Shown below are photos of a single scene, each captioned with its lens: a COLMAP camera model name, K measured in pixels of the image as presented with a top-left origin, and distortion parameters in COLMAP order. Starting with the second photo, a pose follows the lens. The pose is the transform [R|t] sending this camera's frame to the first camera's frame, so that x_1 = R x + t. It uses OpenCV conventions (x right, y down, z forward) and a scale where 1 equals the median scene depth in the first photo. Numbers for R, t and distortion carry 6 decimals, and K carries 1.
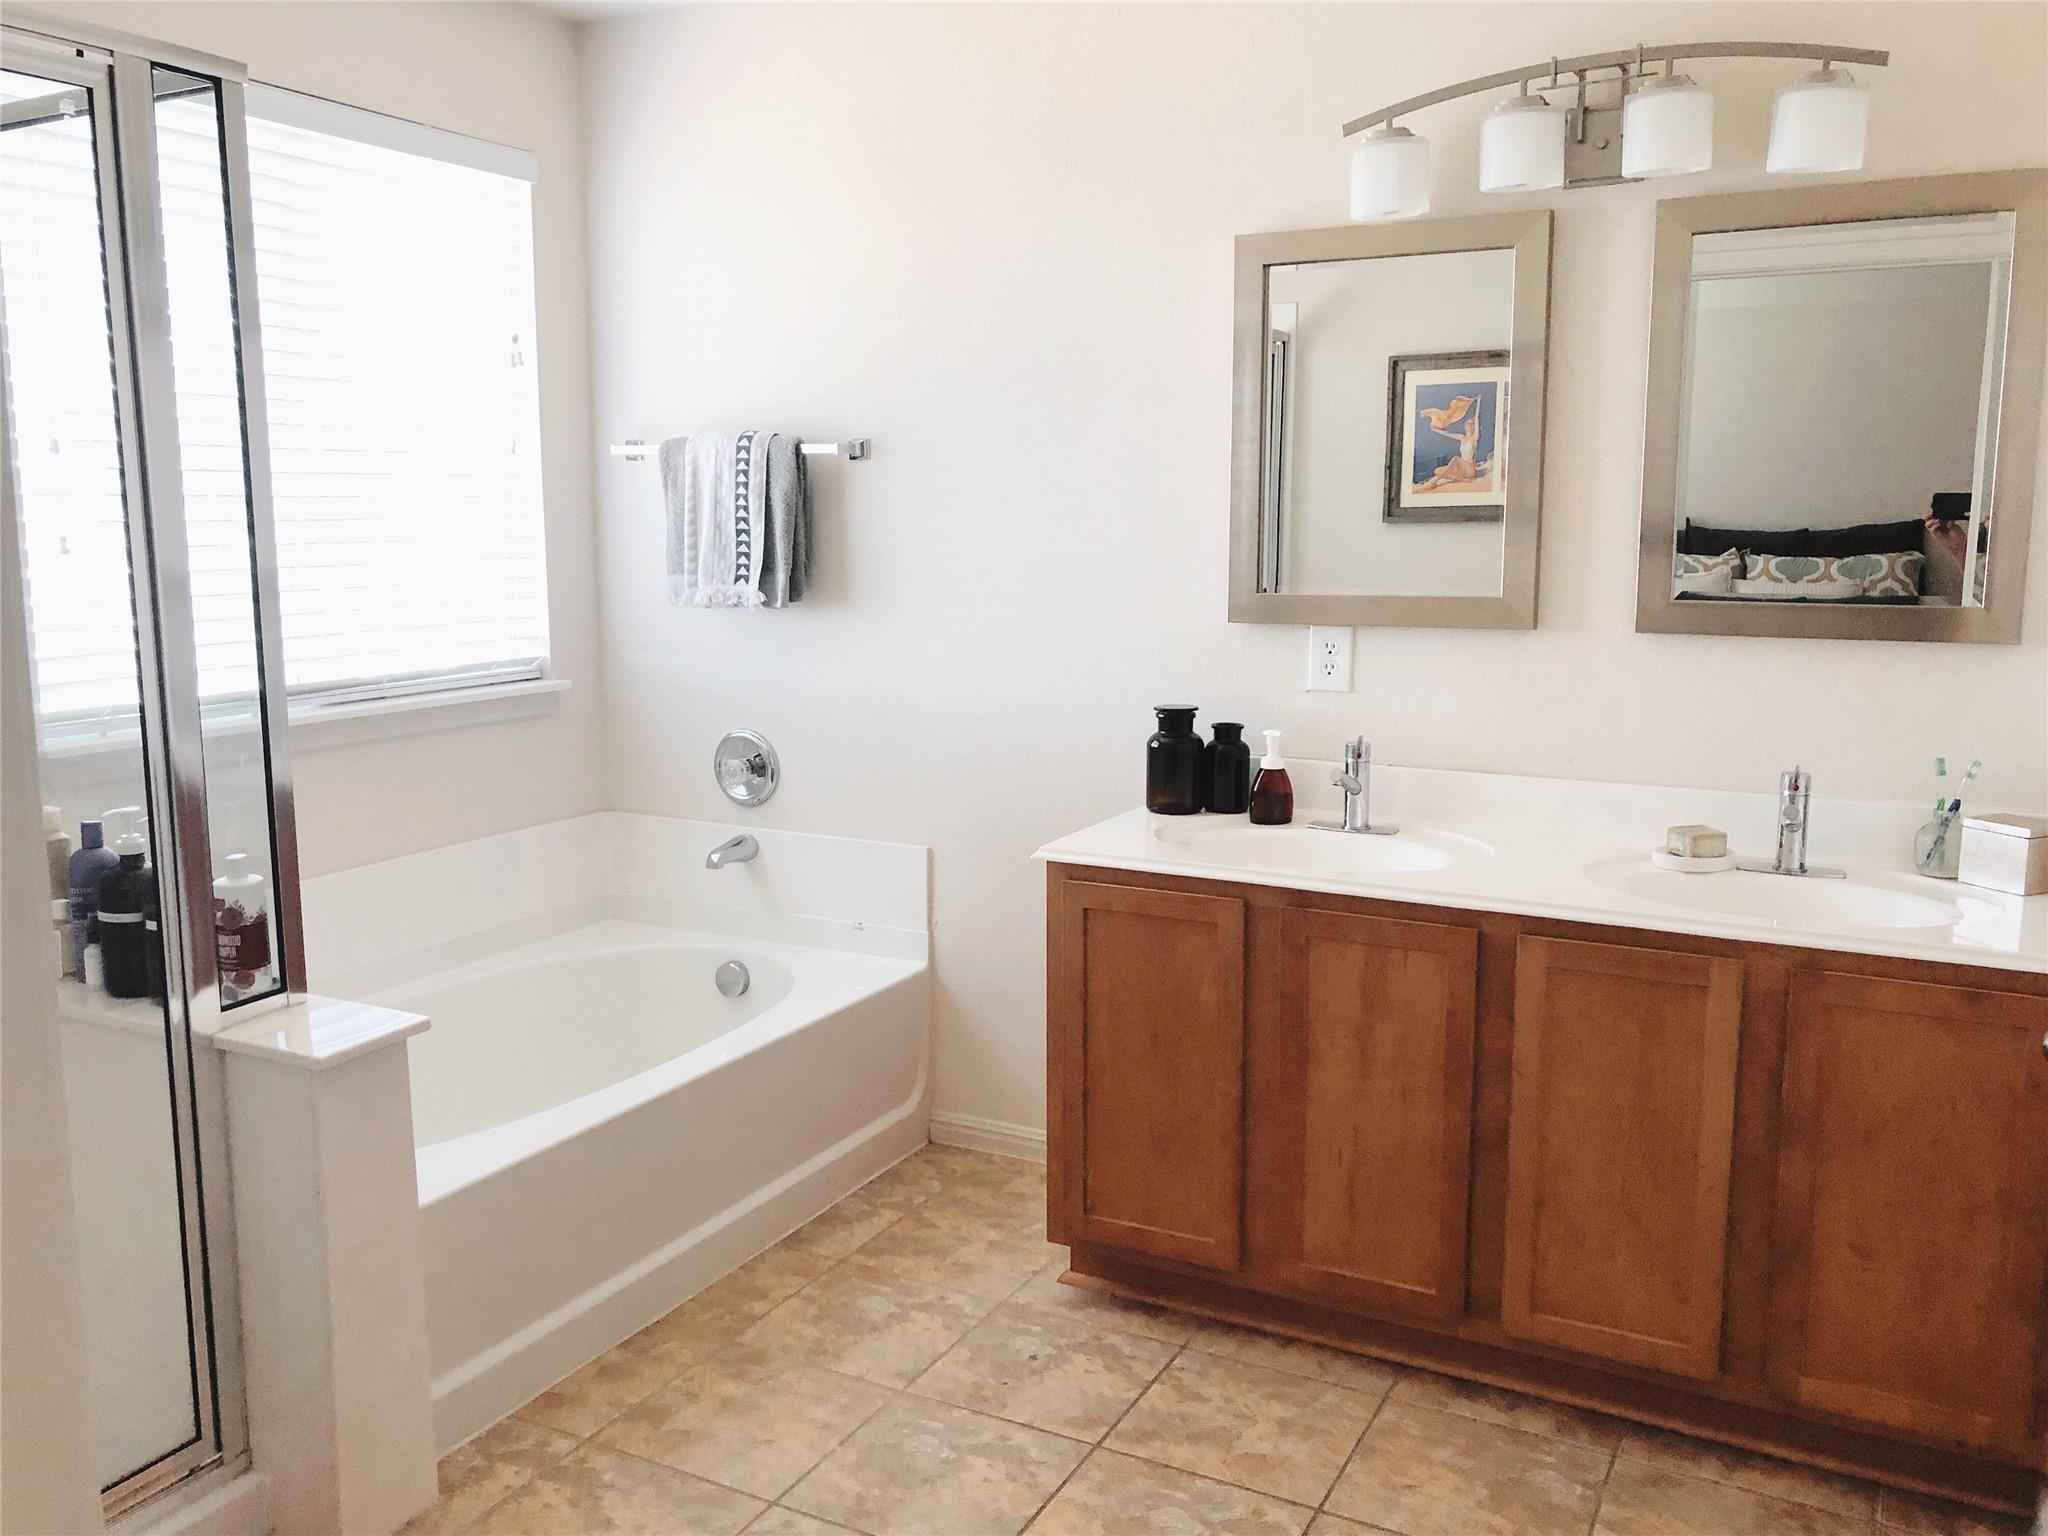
lens RADIAL K [[1654.1, 0, 1028.5], [0, 1654.1, 769.8], [0, 0, 1]] dist [-0.032751, 0.000773]
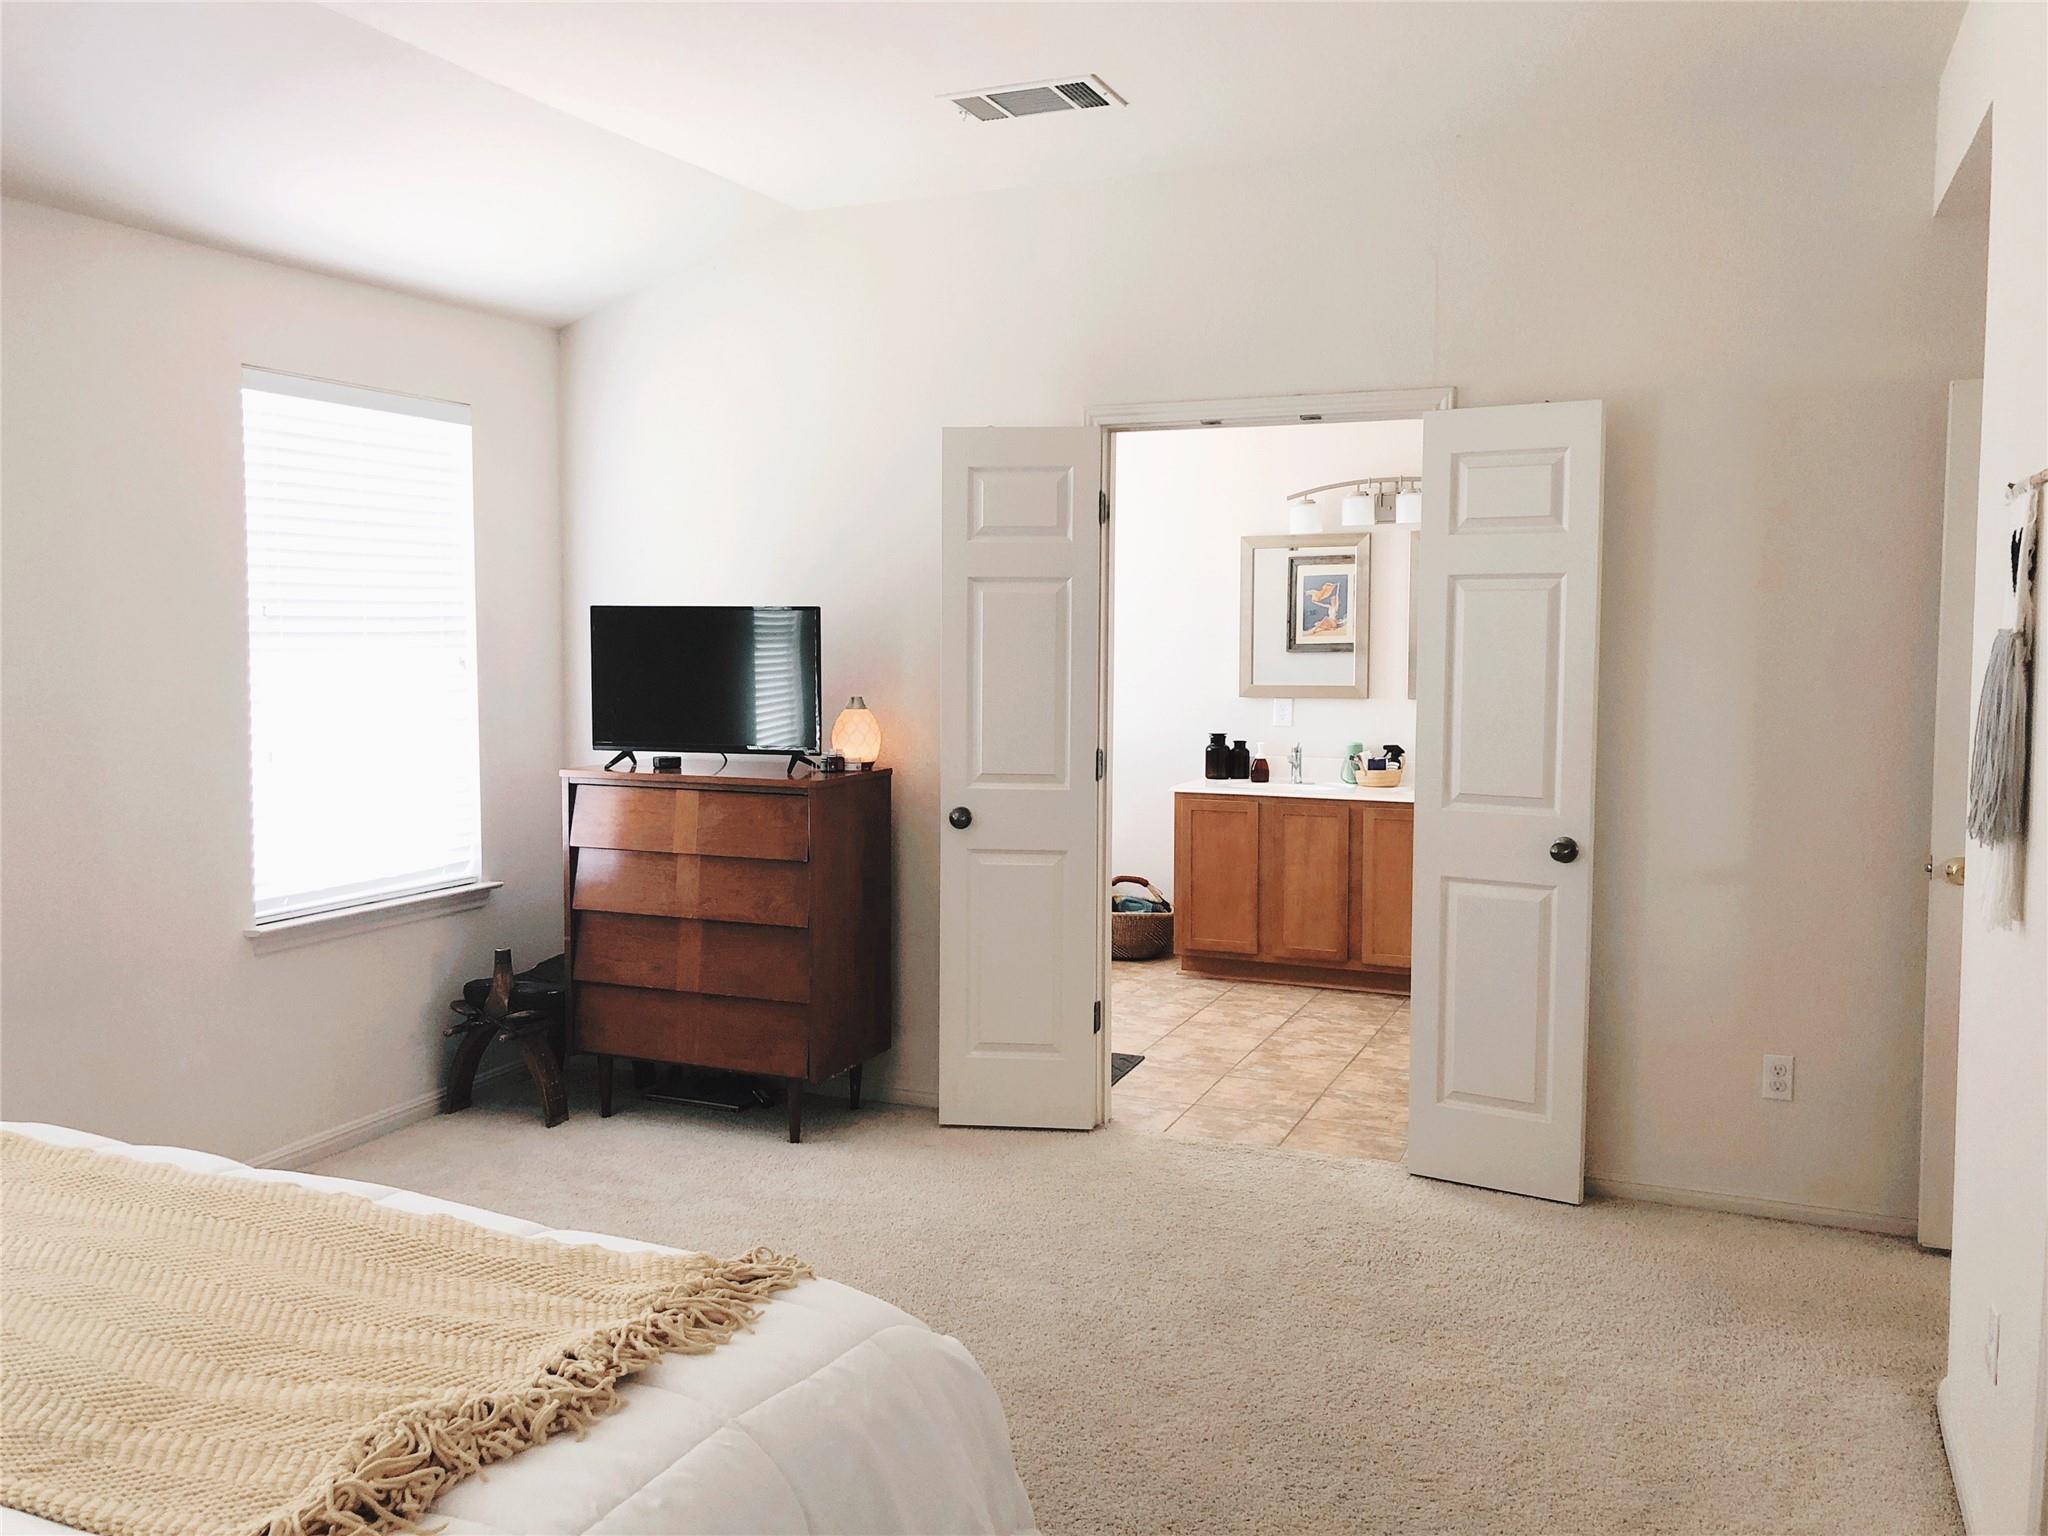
lens RADIAL K [[1684.3, 0, 1013.9], [0, 1684.3, 762.1], [0, 0, 1]] dist [0.002504, 0.002857]
pose [[0.996764, -0.003678, 0.080305, -0.390032], [0.009917, 0.996949, -0.077422, 0.184289], [-0.079775, 0.077968, 0.993759, -1.341818]]
